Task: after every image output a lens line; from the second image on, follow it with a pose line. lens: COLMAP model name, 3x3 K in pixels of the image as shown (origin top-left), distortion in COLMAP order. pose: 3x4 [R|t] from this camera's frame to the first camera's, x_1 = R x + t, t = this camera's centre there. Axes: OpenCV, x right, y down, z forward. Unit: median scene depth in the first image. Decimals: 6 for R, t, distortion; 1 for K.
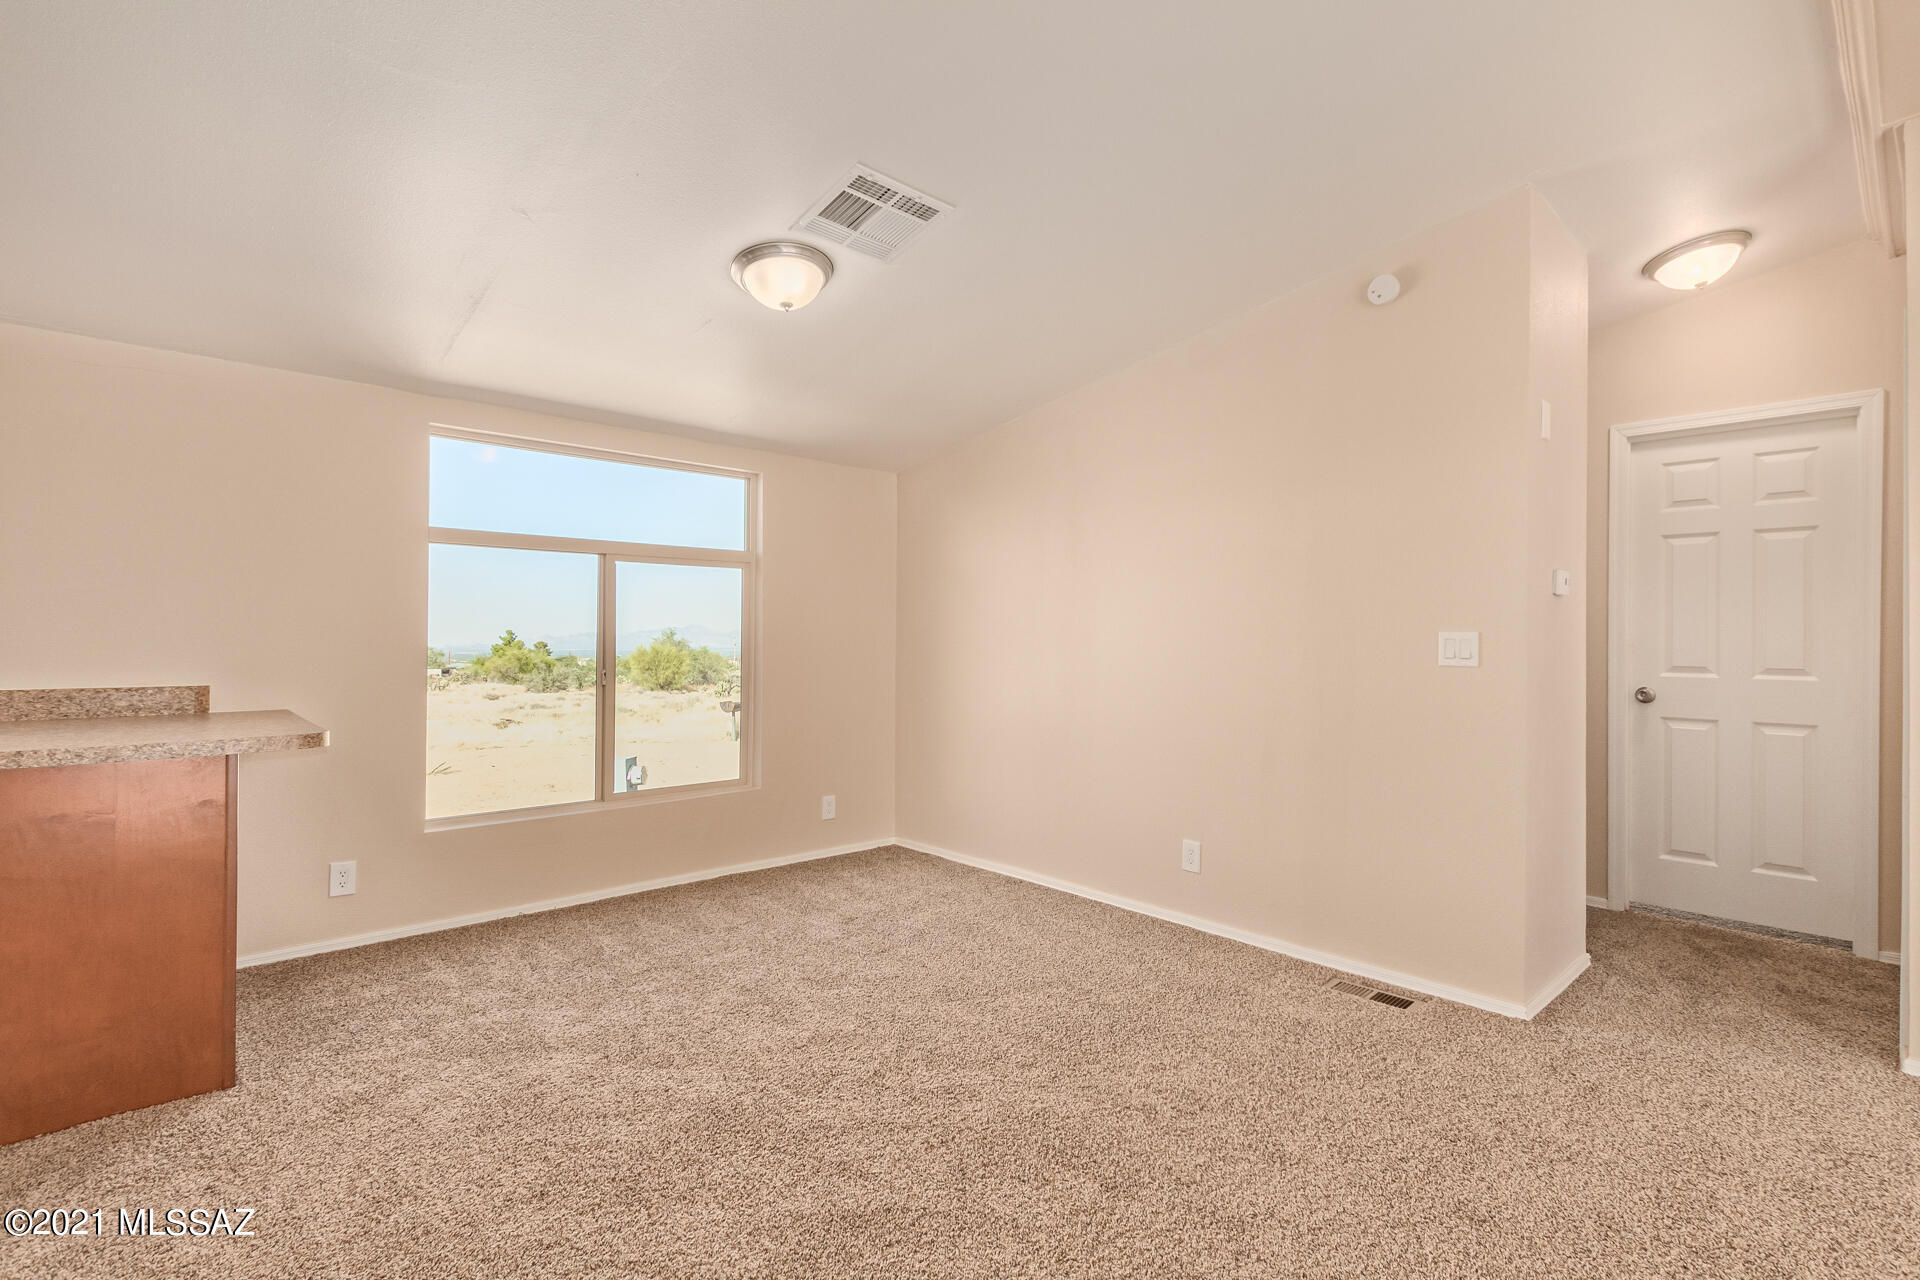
lens RADIAL K [[890.0, 0, 970.3], [0, 890.0, 633.9], [0, 0, 1]] dist [0.006444, -0.003321]
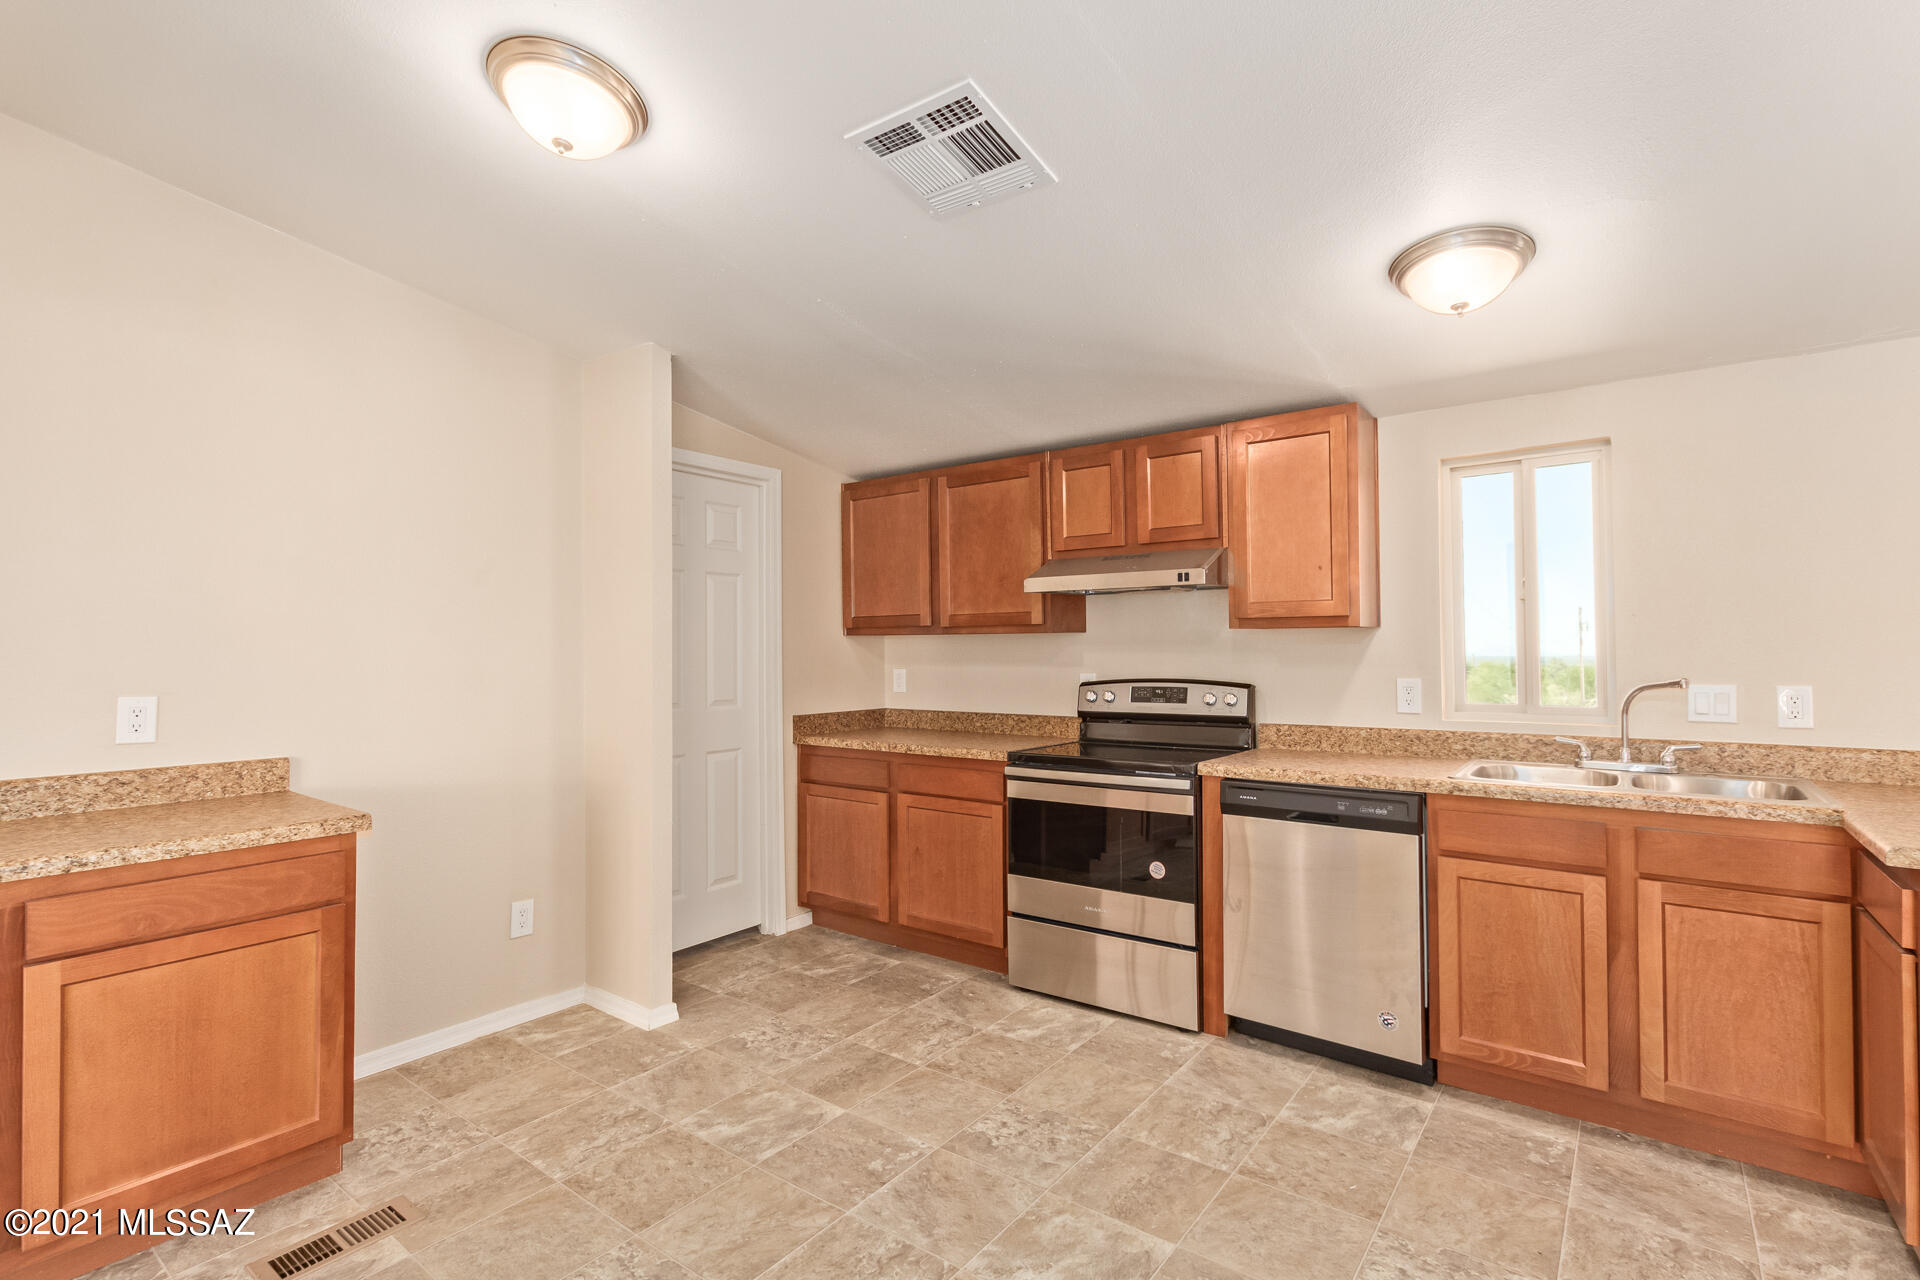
lens RADIAL K [[890.0, 0, 961.1], [0, 890.0, 636.0], [0, 0, 1]] dist [0.006444, -0.003321]
pose [[0.181561, -0.021025, -0.983155, -0.321362], [0.015420, 0.999709, -0.018531, -0.042662], [0.983259, -0.011795, 0.181833, -0.065576]]
